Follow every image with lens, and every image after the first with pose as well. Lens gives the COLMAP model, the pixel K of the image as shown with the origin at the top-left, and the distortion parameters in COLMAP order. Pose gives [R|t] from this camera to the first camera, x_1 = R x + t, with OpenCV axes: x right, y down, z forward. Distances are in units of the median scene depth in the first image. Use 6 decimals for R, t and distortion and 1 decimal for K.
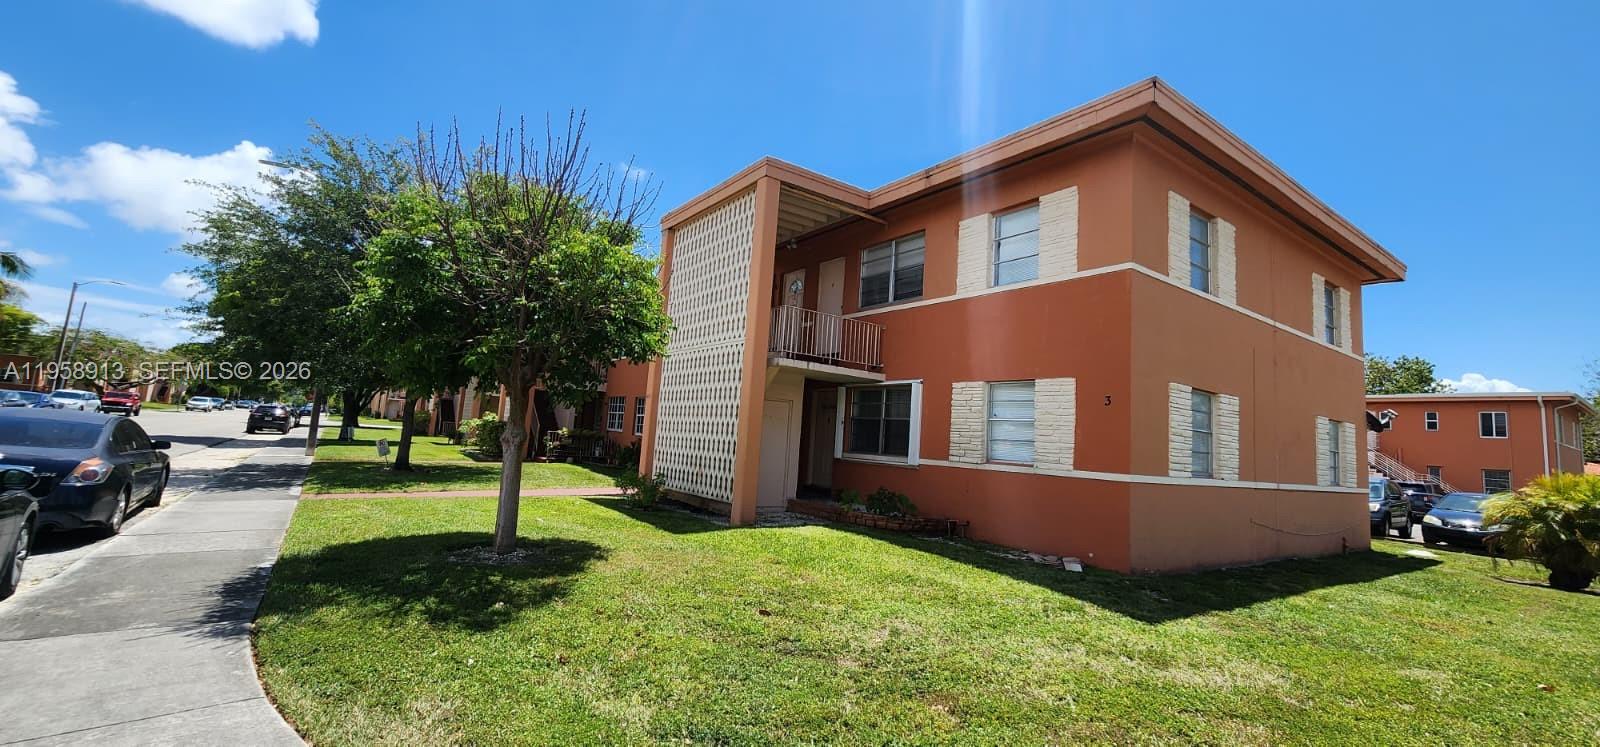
lens RADIAL K [[658.1, 0, 800.0], [0, 658.1, 373.5], [0, 0, 1]] dist [0.001090, 0.000120]
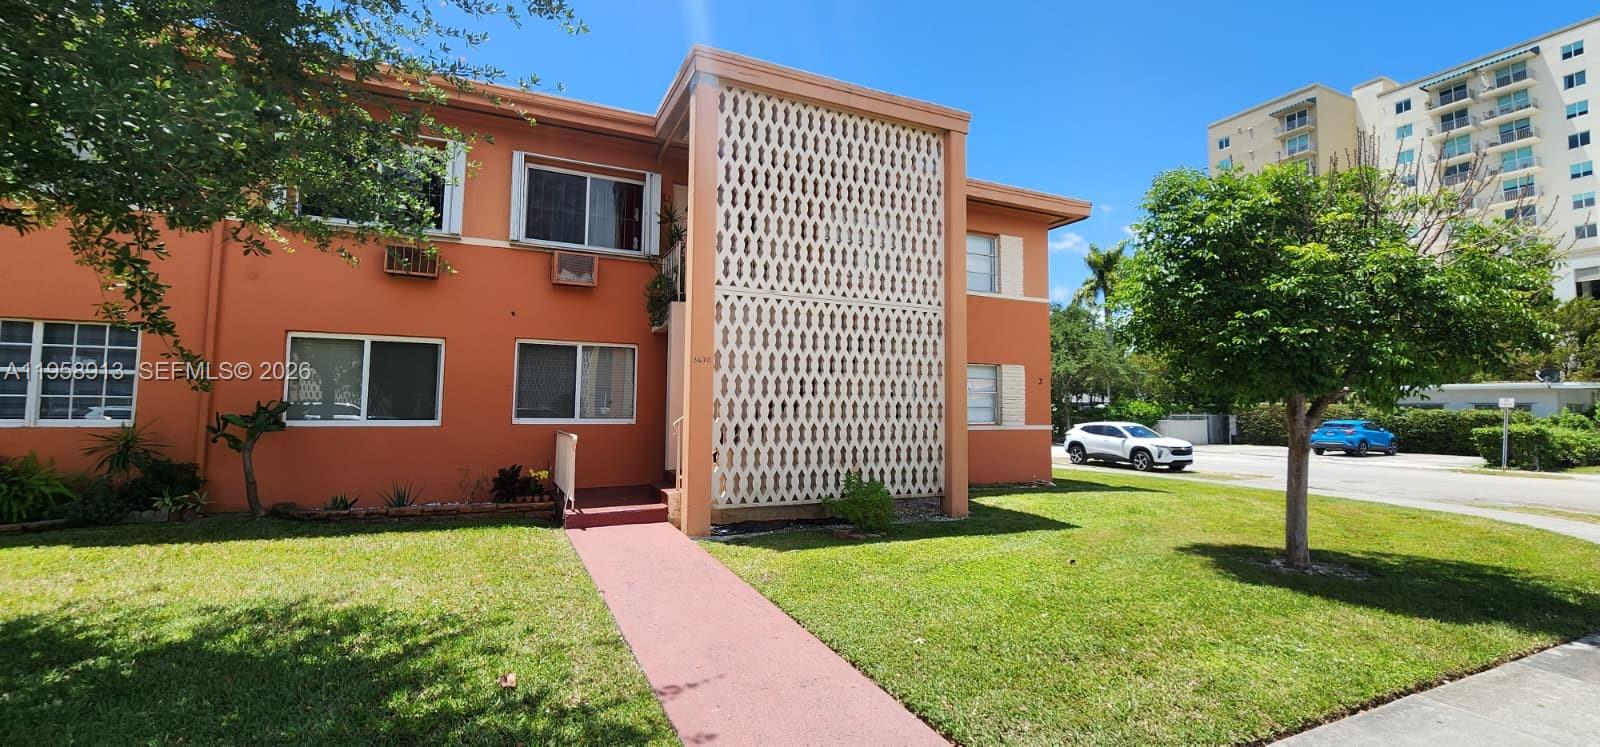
lens RADIAL K [[658.1, 0, 800.0], [0, 658.1, 373.5], [0, 0, 1]] dist [0.001090, 0.000120]
pose [[0.393644, -0.008919, 0.919220, -0.898722], [-0.065502, 0.997139, 0.037725, 0.013502], [-0.916926, -0.075061, 0.391934, 0.774131]]
